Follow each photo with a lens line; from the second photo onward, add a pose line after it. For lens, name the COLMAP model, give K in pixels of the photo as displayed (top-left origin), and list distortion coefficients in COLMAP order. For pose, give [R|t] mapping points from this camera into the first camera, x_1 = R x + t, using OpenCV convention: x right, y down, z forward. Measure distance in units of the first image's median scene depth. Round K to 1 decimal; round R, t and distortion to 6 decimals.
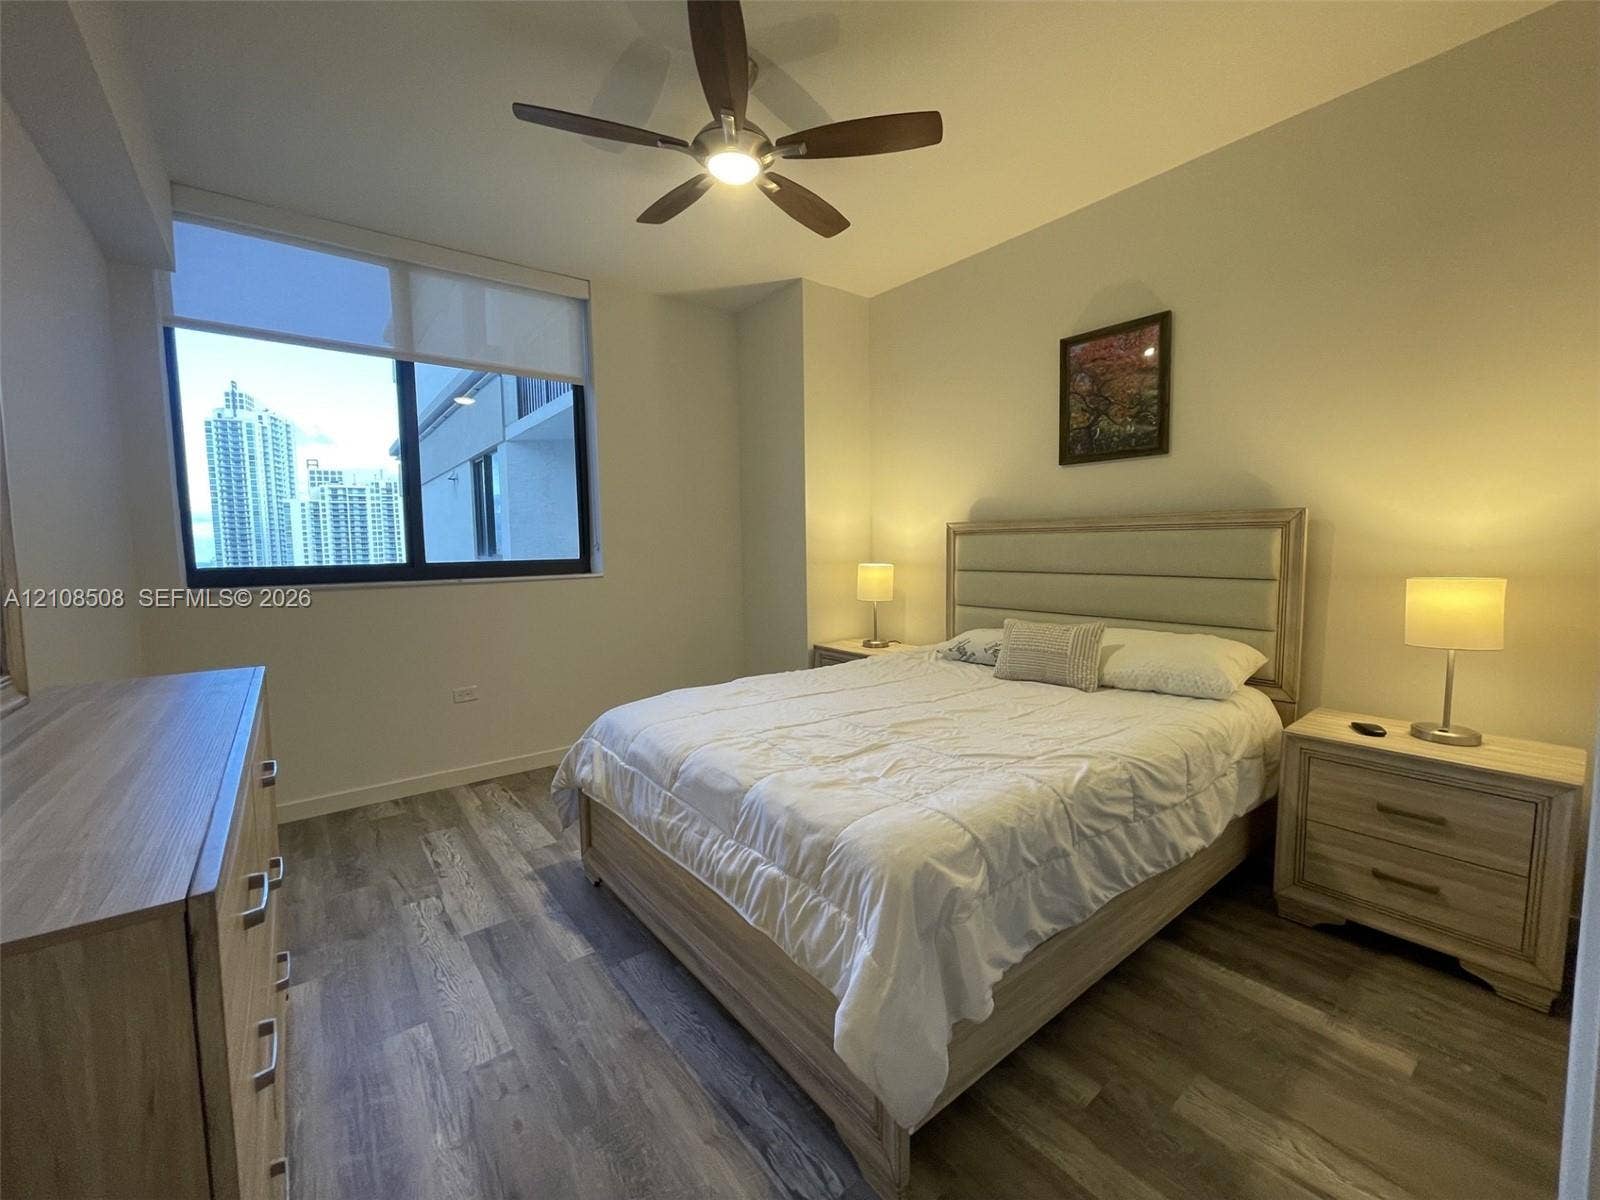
lens RADIAL K [[648.7, 0, 794.1], [0, 648.7, 600.0], [0, 0, 1]] dist [0.000044, 0.000051]
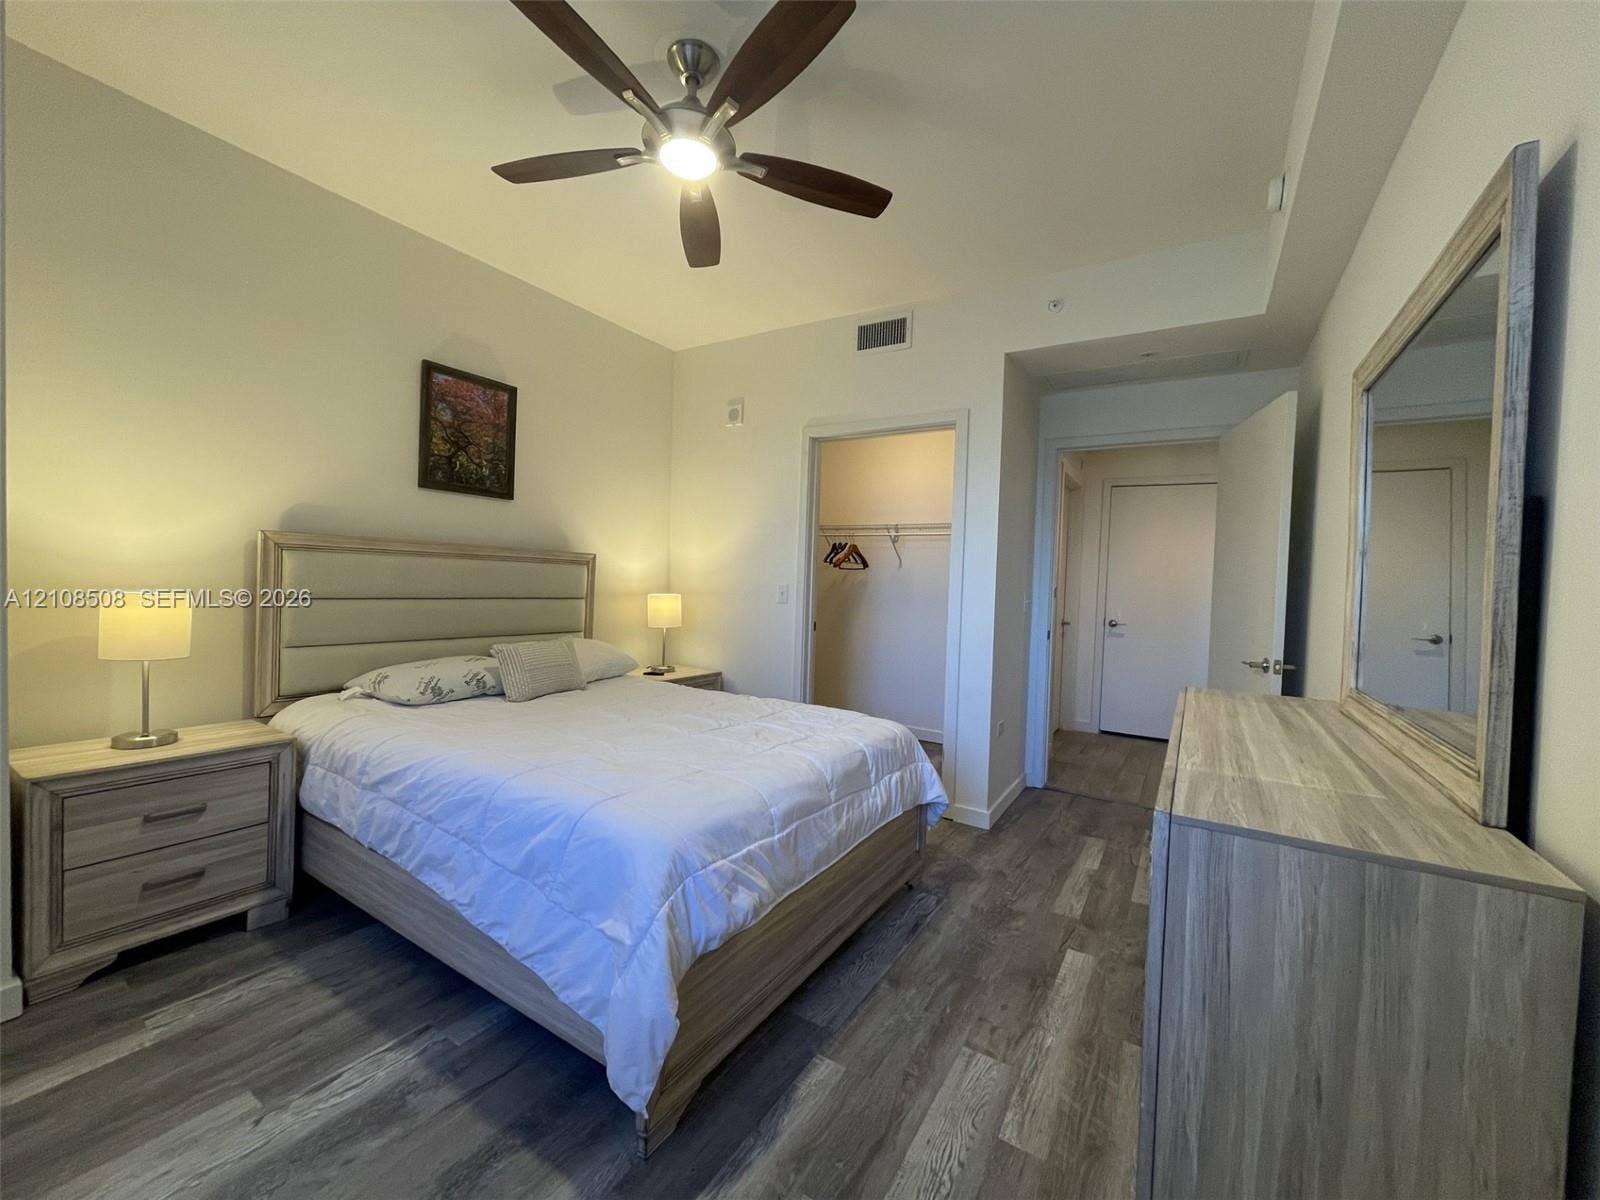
lens RADIAL K [[648.7, 0, 761.3], [0, 648.7, 610.5], [0, 0, 1]] dist [0.000044, 0.000051]
pose [[-0.312118, -0.050740, 0.948688, -1.230001], [0.043764, 0.996745, 0.067709, -0.120681], [-0.949035, 0.062652, -0.308881, 1.495794]]
